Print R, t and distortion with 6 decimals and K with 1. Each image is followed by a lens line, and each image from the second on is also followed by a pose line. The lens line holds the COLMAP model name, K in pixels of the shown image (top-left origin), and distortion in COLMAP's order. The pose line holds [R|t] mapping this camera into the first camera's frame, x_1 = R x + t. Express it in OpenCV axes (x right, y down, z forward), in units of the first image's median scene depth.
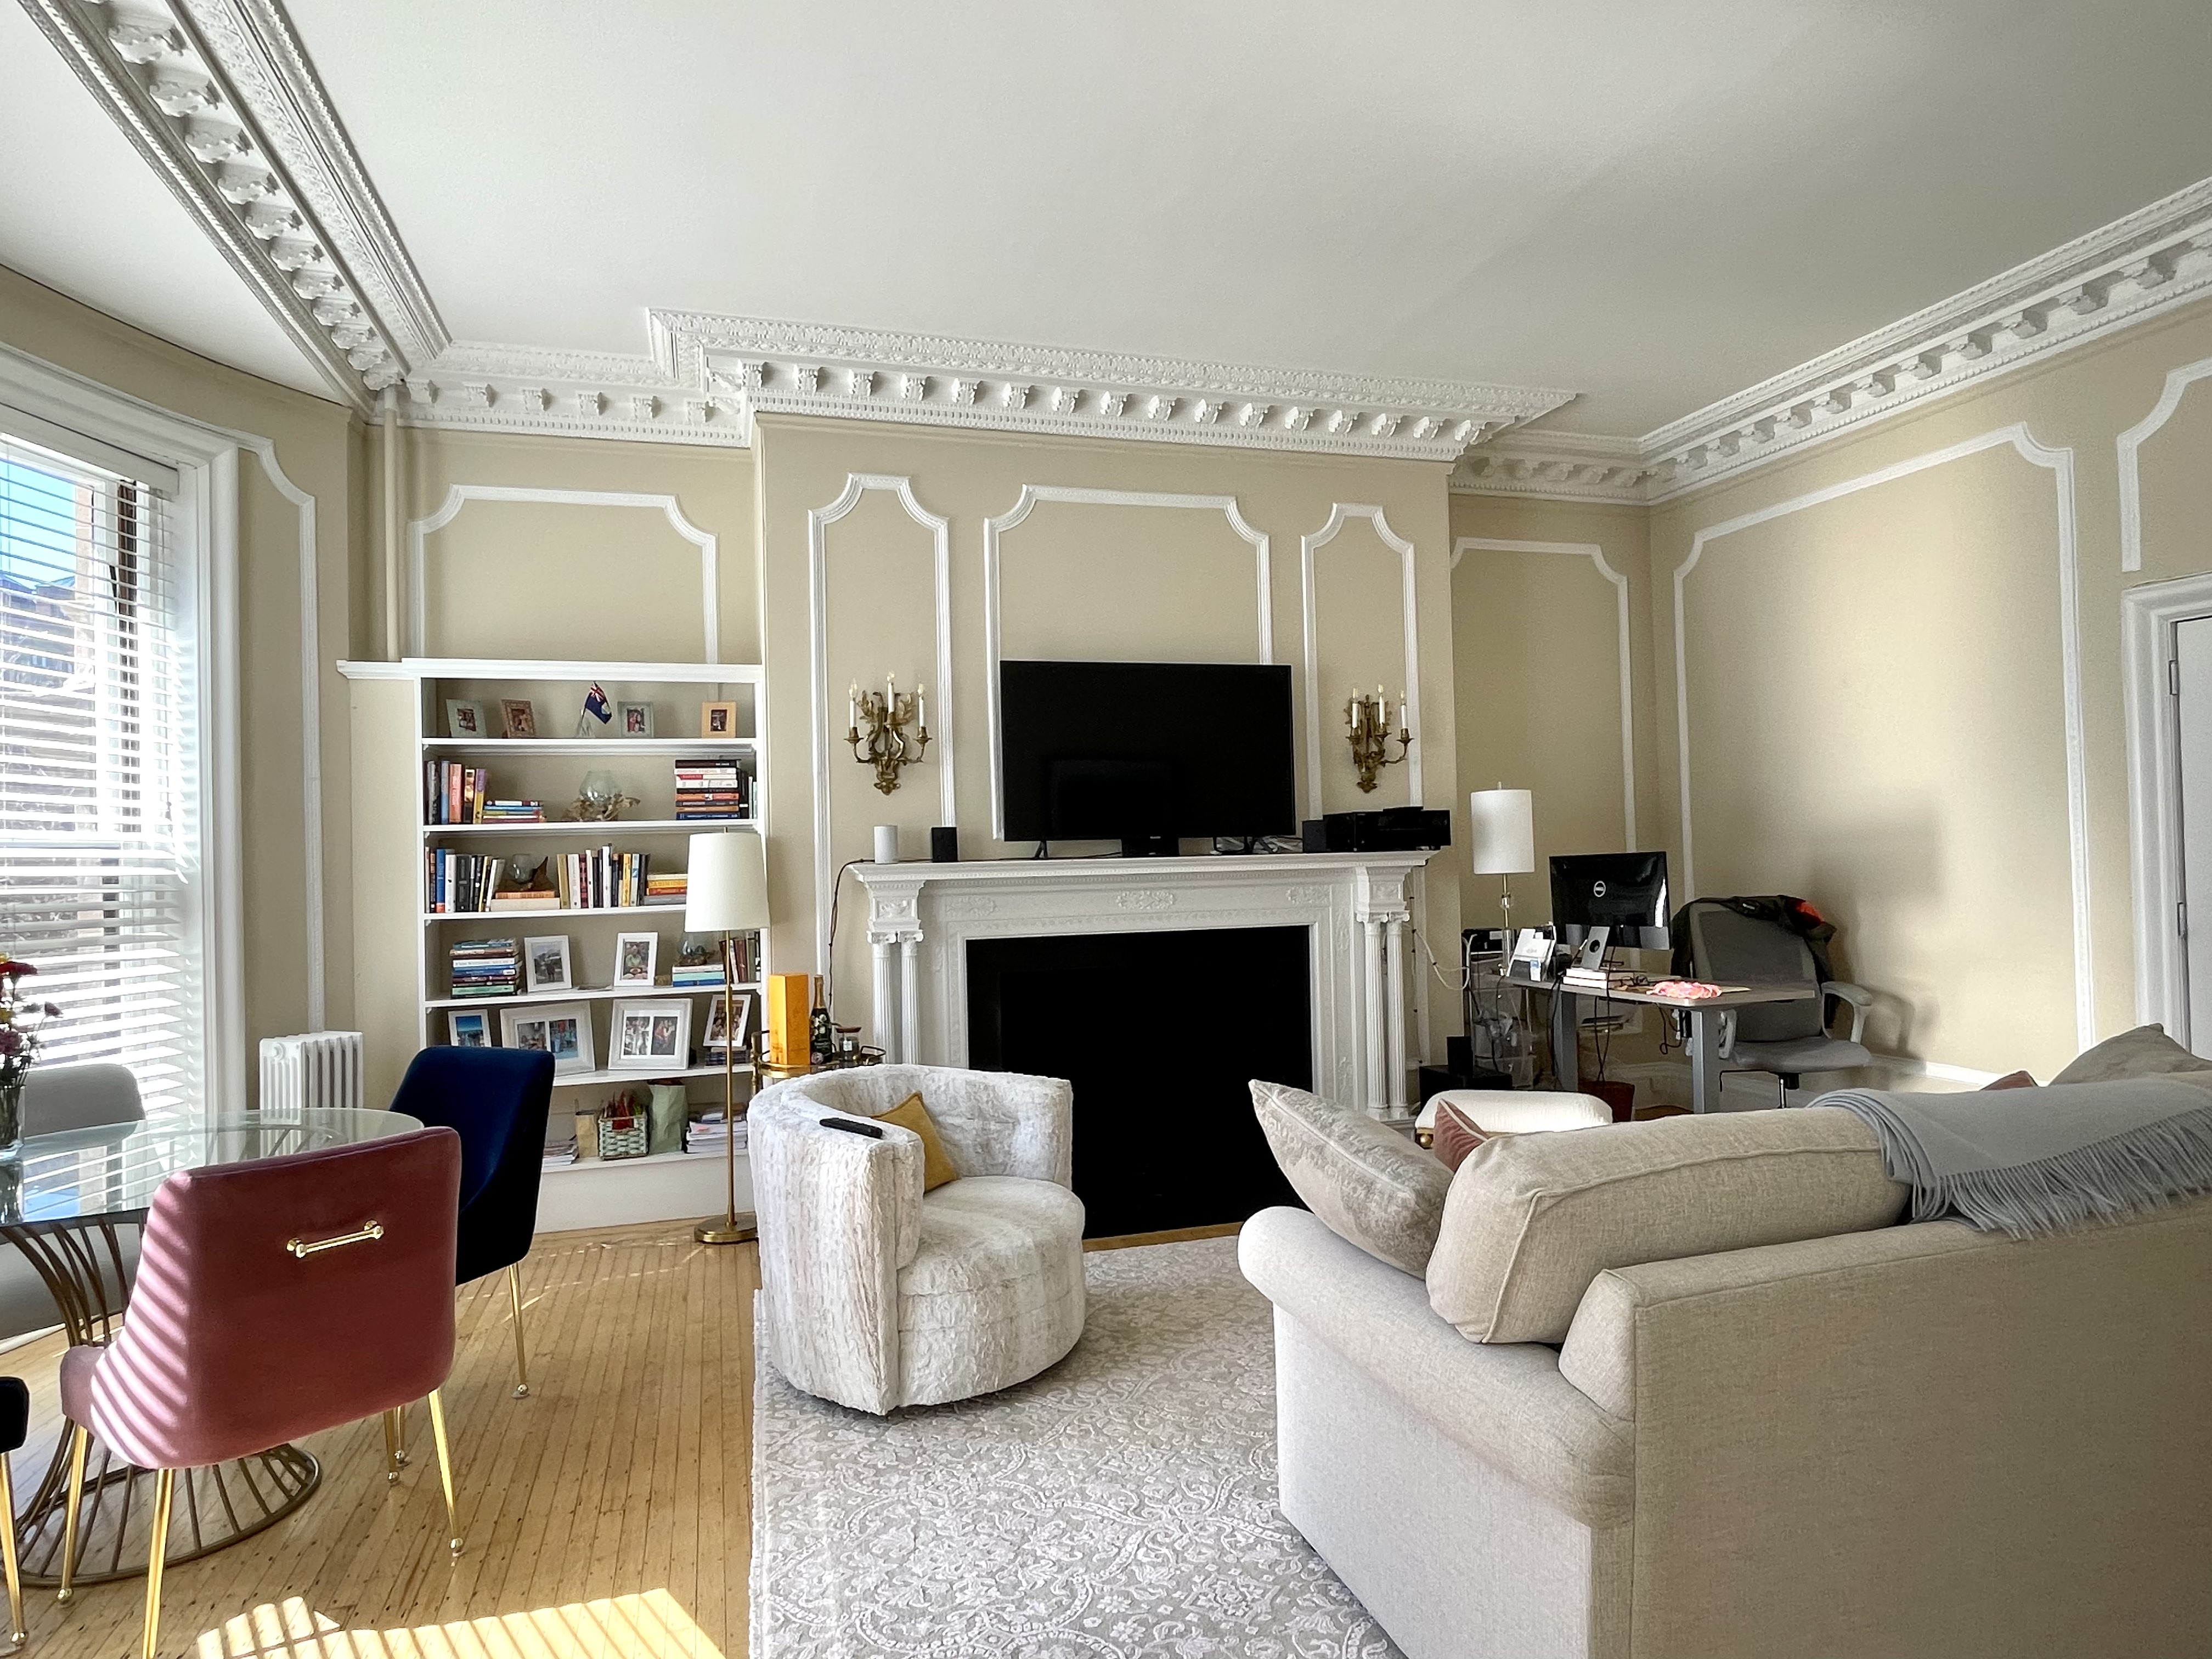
lens RADIAL K [[1264.3, 0, 1090.6], [0, 1264.3, 830.5], [0, 0, 1]] dist [0.027307, -0.043919]
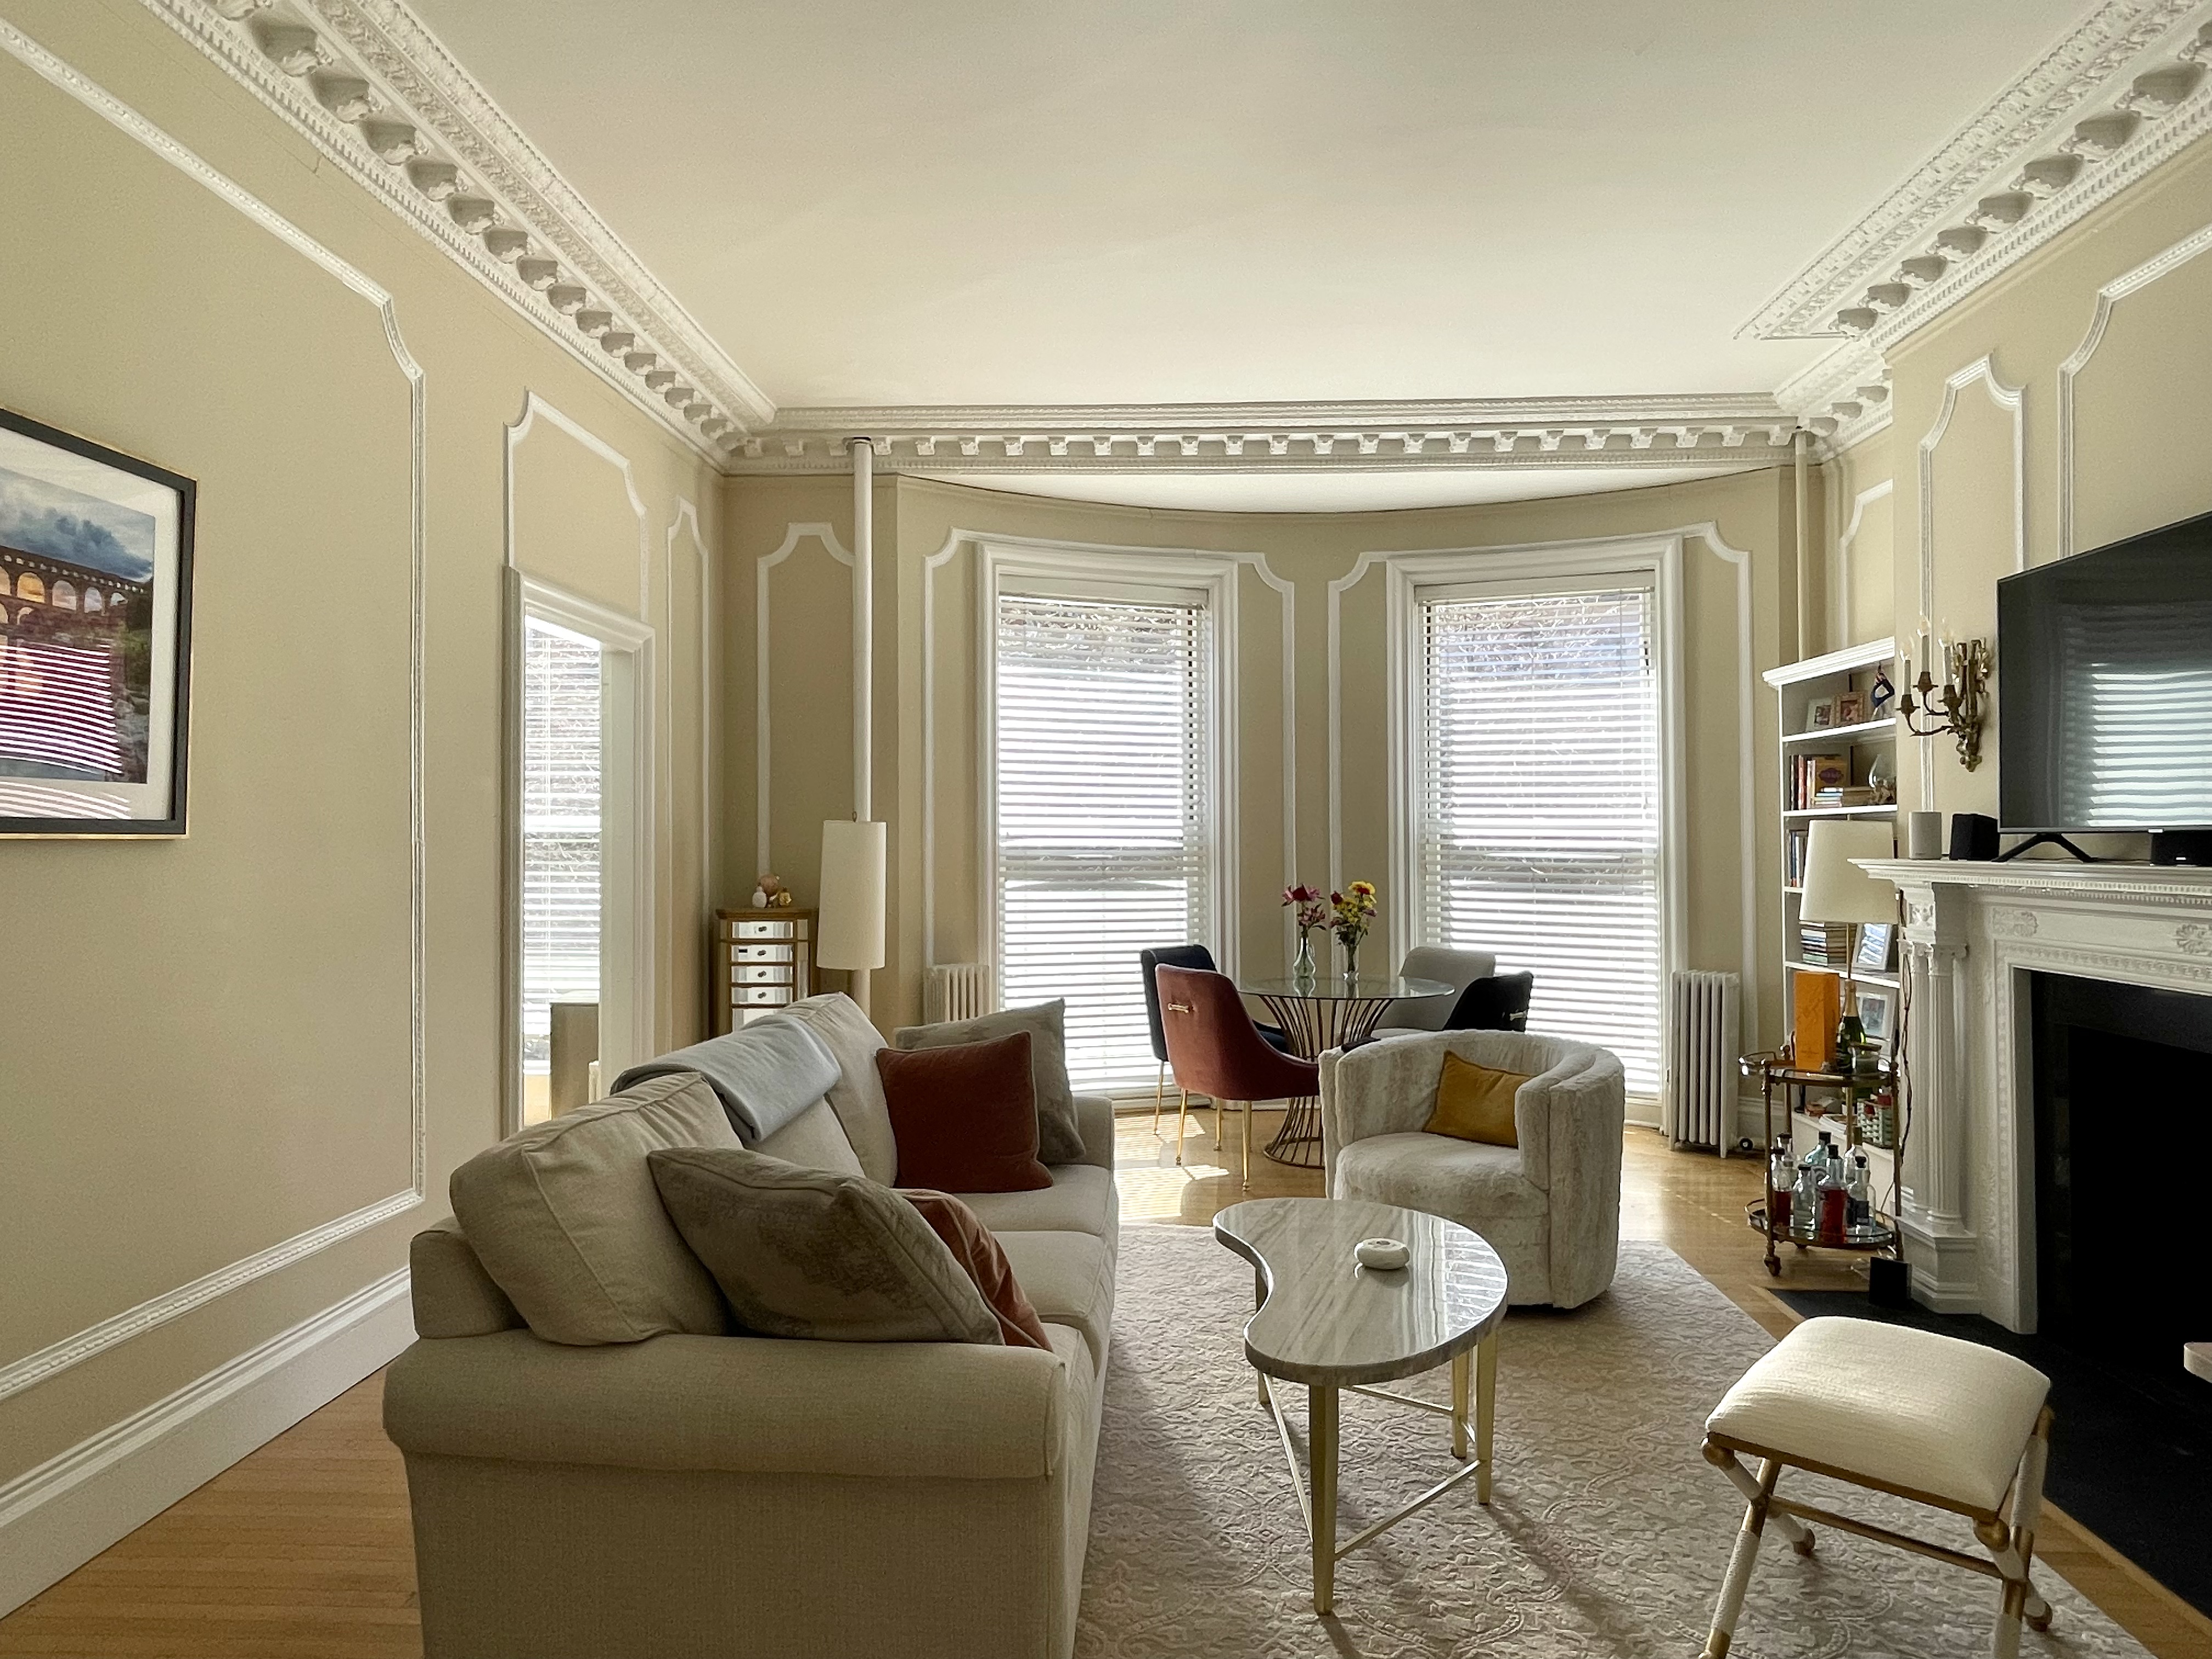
lens RADIAL K [[1345.3, 0, 1090.1], [0, 1345.3, 823.6], [0, 0, 1]] dist [-0.003623, -0.002422]
pose [[-0.333882, 0.013384, -0.942520, 0.815447], [0.027323, 0.999616, 0.004516, -0.014632], [0.942219, -0.024244, -0.334120, 0.767216]]
